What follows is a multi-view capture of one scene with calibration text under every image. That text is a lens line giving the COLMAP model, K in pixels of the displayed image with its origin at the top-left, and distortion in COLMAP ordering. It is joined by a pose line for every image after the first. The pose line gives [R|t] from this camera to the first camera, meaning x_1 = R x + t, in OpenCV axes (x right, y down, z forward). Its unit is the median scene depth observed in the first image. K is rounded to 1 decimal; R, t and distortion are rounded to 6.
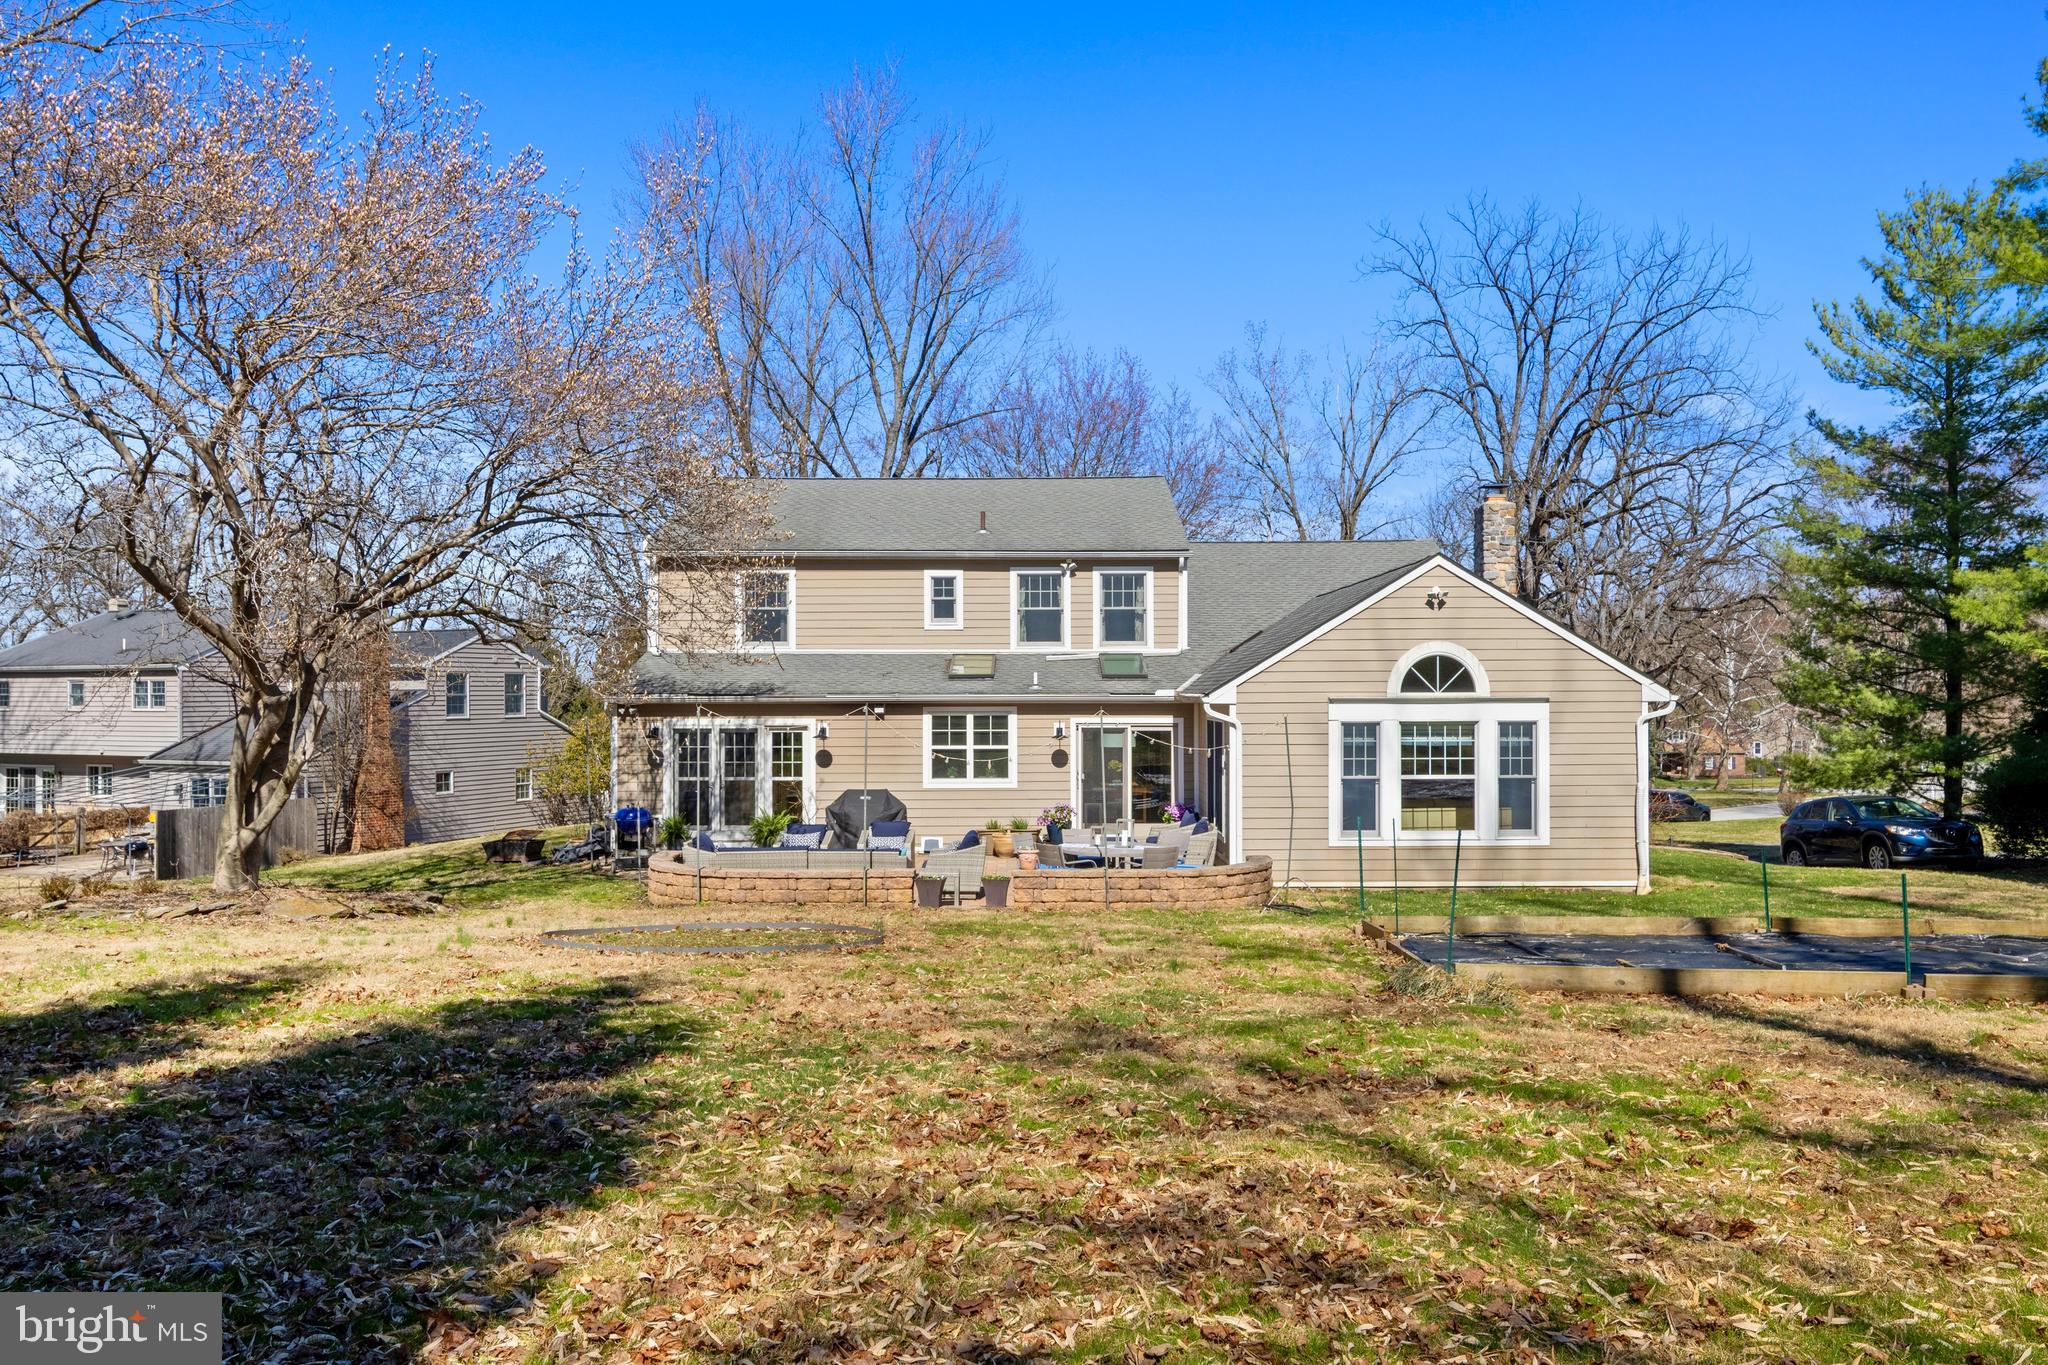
lens RADIAL K [[1503.2, 0, 1024.0], [0, 1503.2, 683.0], [0, 0, 1]] dist [0.007958, 0.000559]
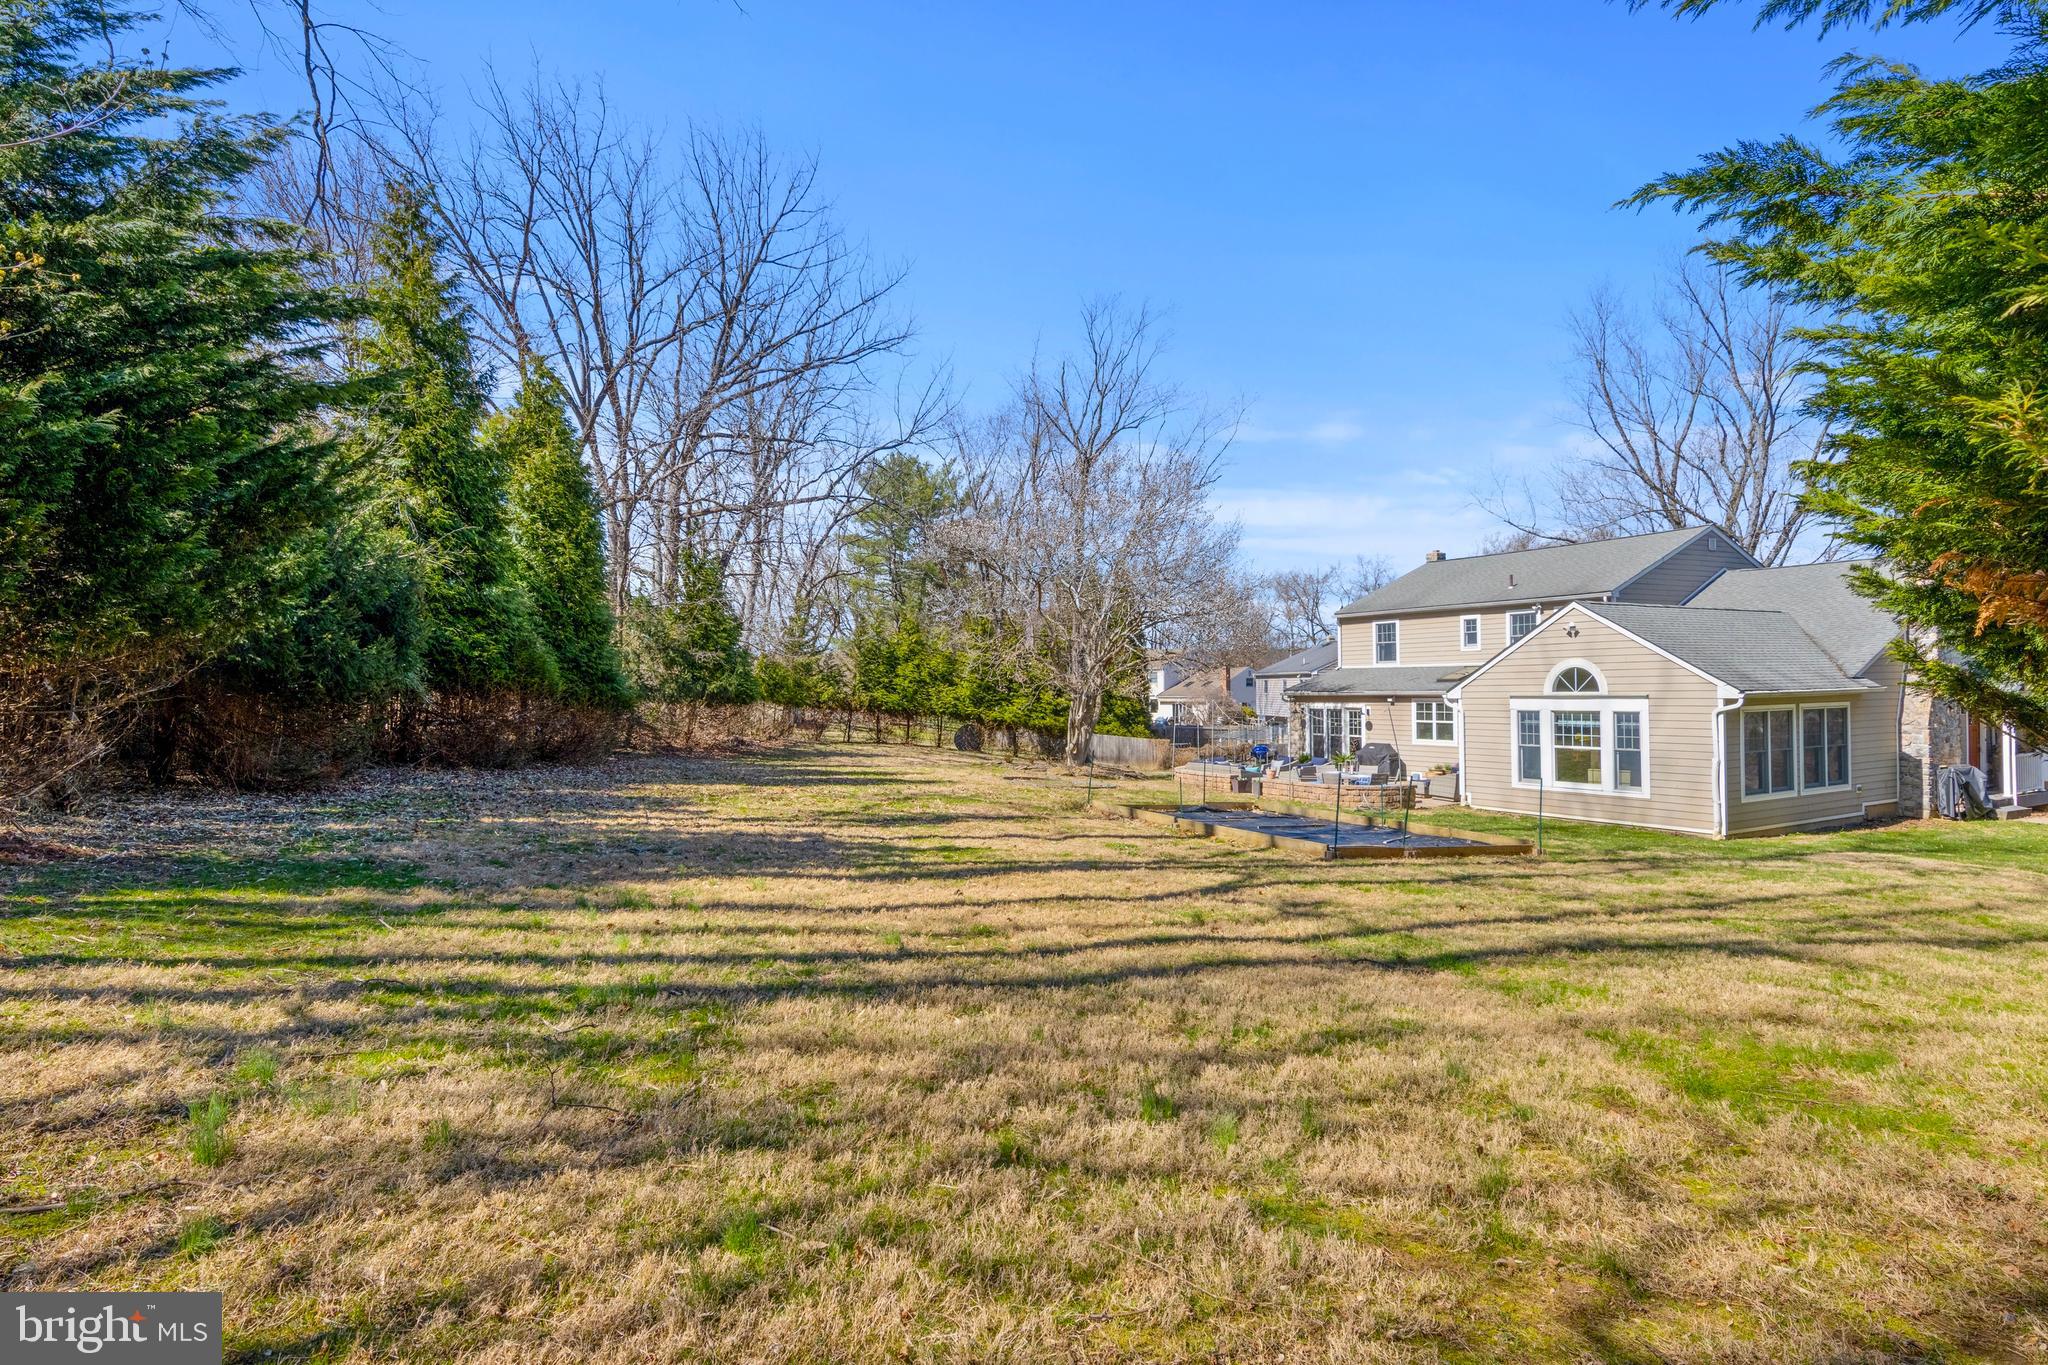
lens RADIAL K [[1053.7, 0, 1023.2], [0, 1053.7, 685.8], [0, 0, 1]] dist [0.019426, -0.000677]
pose [[0.505213, -0.005217, -0.862979, 0.915307], [0.018536, 0.999817, 0.004807, -0.015321], [0.862796, -0.018424, 0.505217, -0.022289]]
